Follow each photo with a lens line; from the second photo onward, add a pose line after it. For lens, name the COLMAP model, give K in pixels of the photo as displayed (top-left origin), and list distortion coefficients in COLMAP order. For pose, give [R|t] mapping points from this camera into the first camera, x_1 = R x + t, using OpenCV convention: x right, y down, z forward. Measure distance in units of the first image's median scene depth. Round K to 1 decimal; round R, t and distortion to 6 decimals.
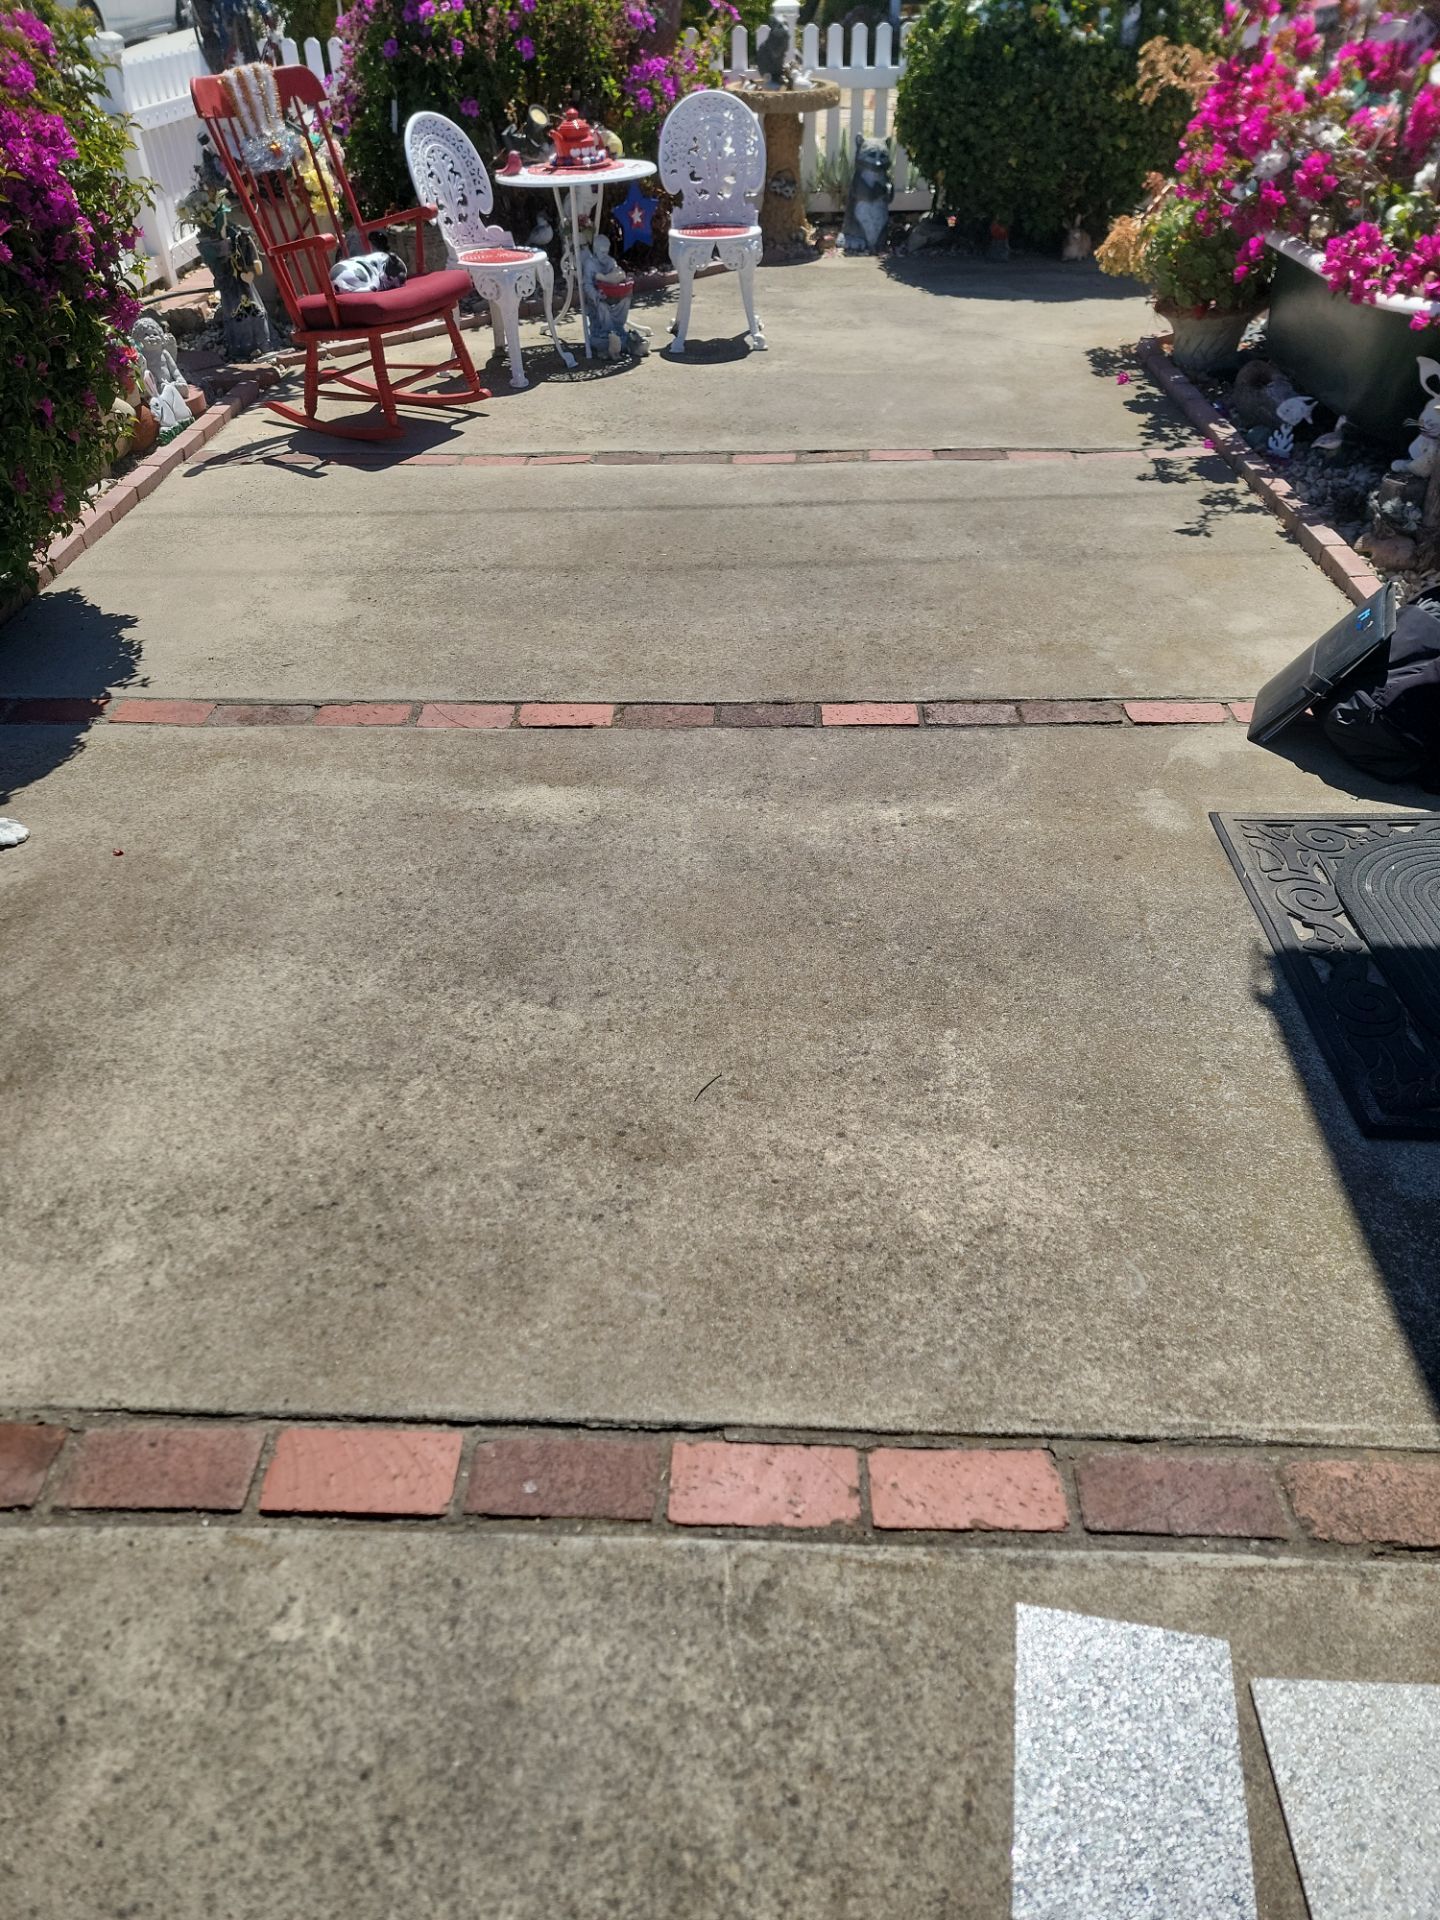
lens RADIAL K [[1328.7, 0, 717.0], [0, 1328.7, 1015.7], [0, 0, 1]] dist [0.107933, -0.092363]
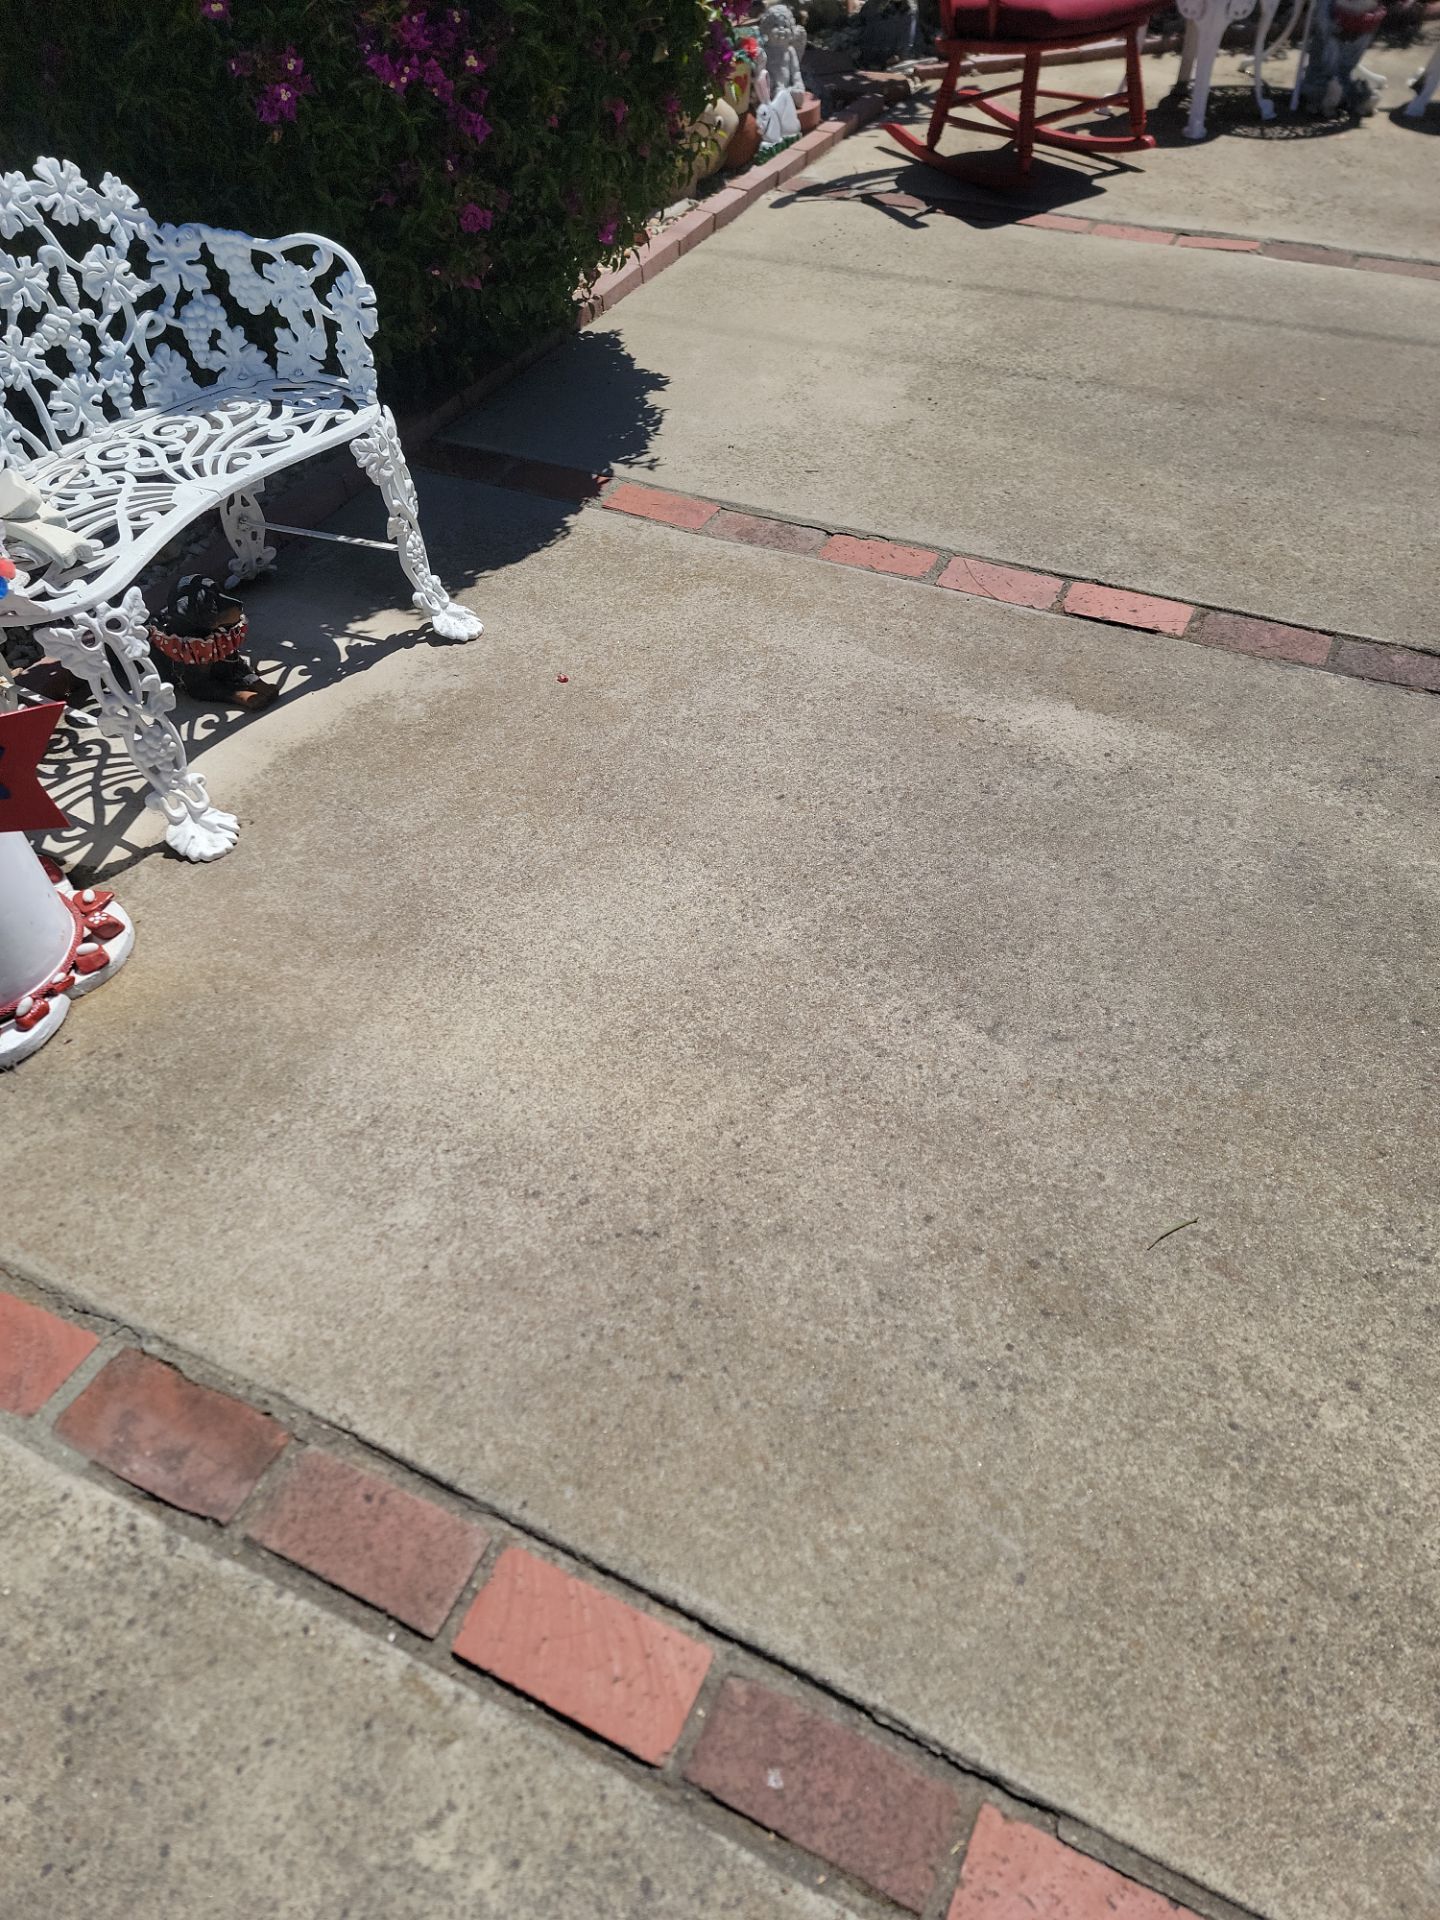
lens RADIAL K [[1352.7, 0, 722.4], [0, 1352.7, 1021.3], [0, 0, 1]] dist [0.094385, -0.085944]
pose [[0.915899, 0.299183, -0.267616, -0.051089], [-0.256910, 0.949168, 0.181870, -0.097964], [0.308425, -0.097821, 0.946206, 0.188334]]
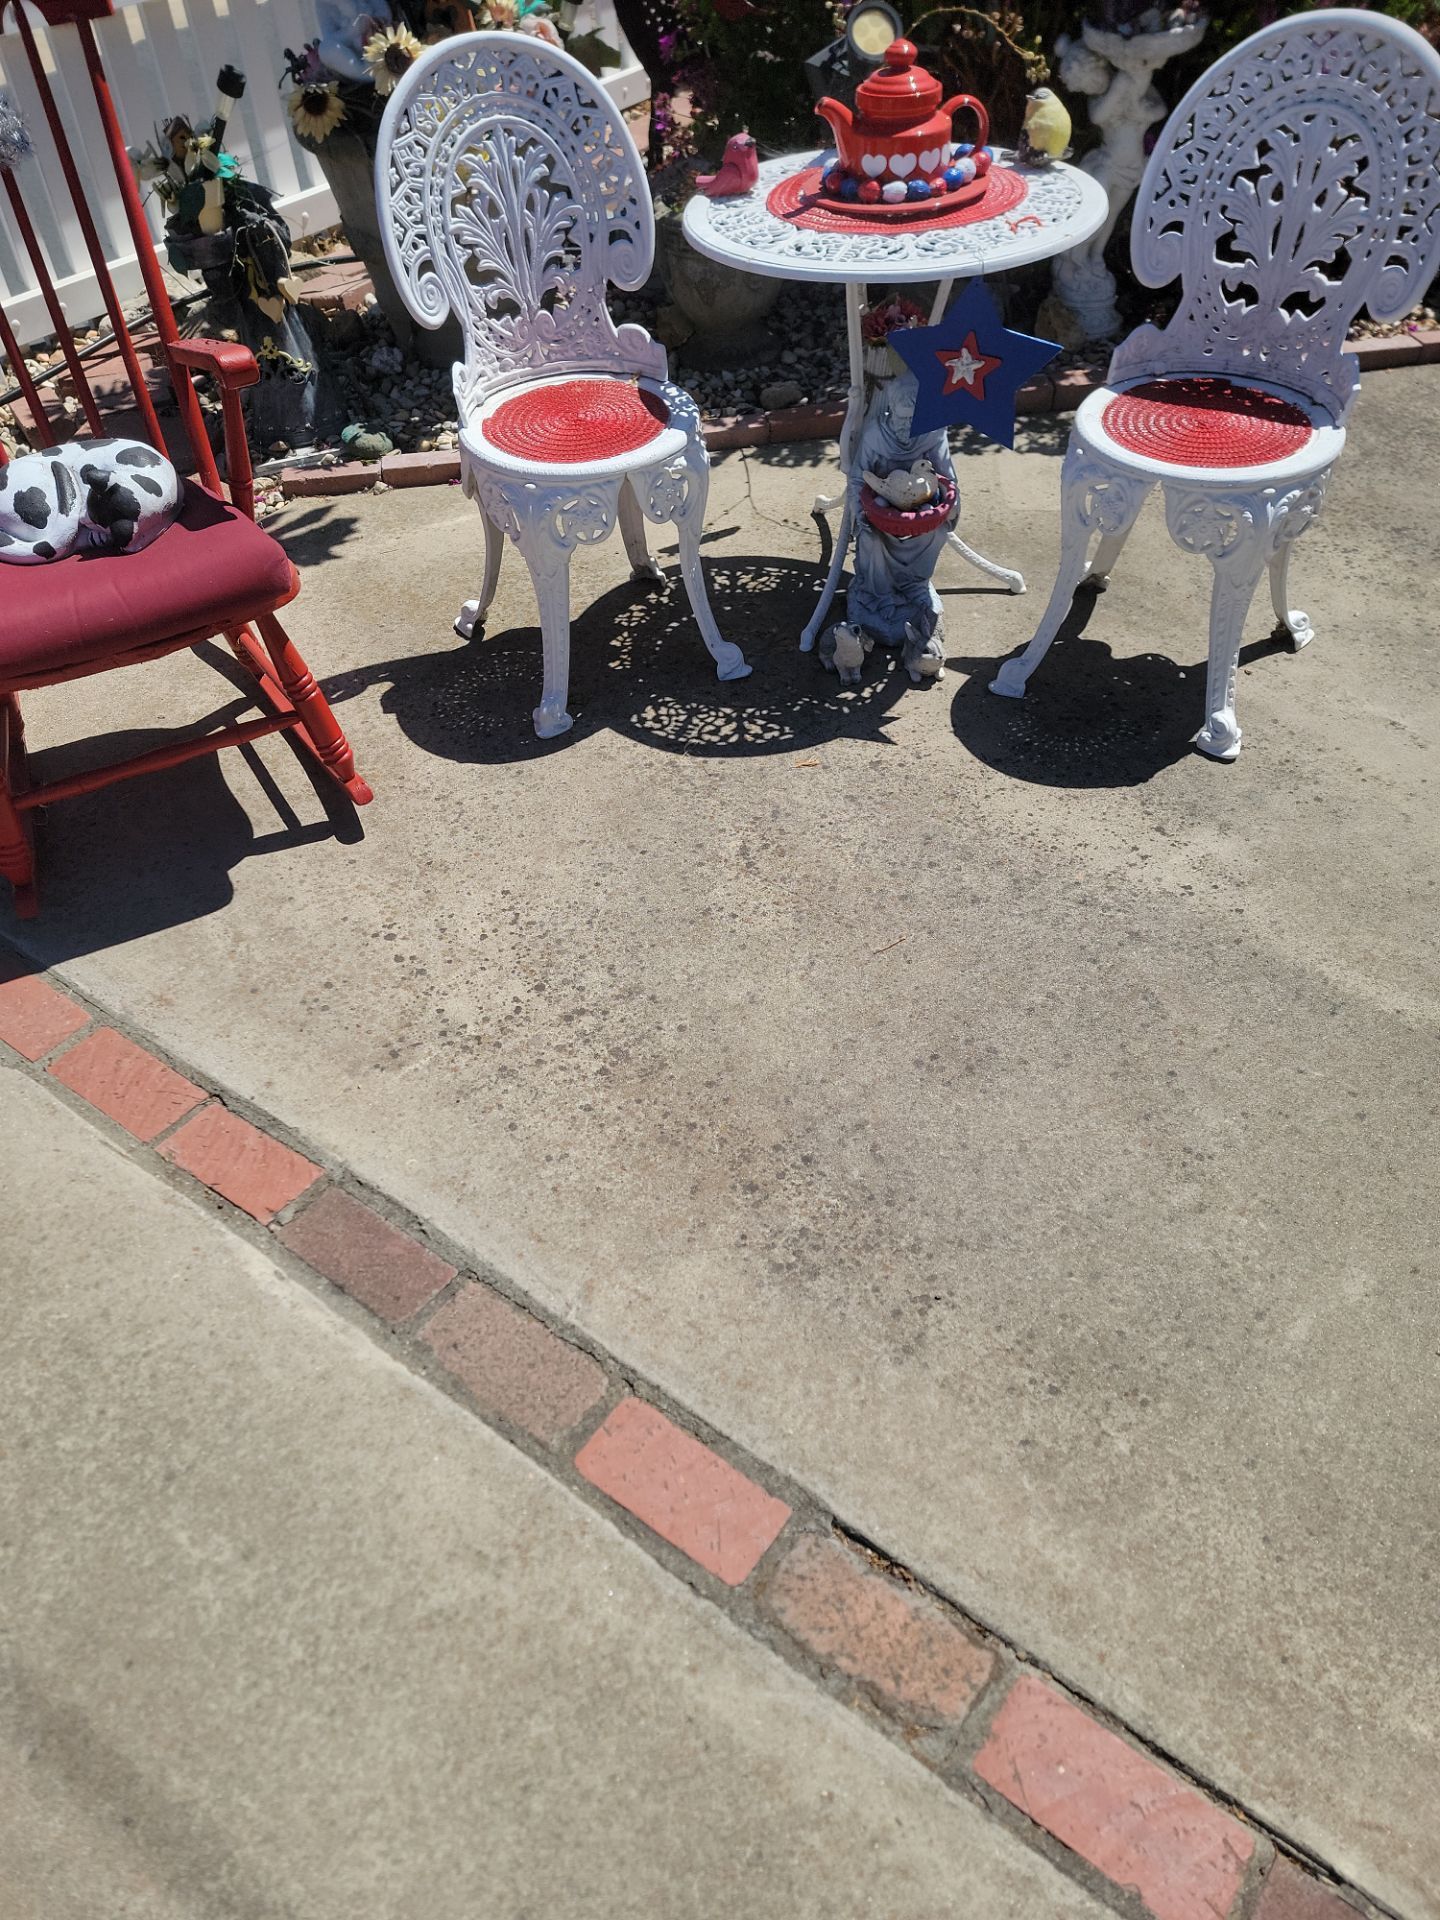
lens RADIAL K [[1352.7, 0, 722.4], [0, 1352.7, 1021.3], [0, 0, 1]] dist [0.094385, -0.085944]
pose [[0.830988, 0.394900, -0.391807, 0.197171], [-0.330922, 0.917064, 0.222449, -0.953343], [0.447157, -0.055195, 0.892751, 1.236006]]
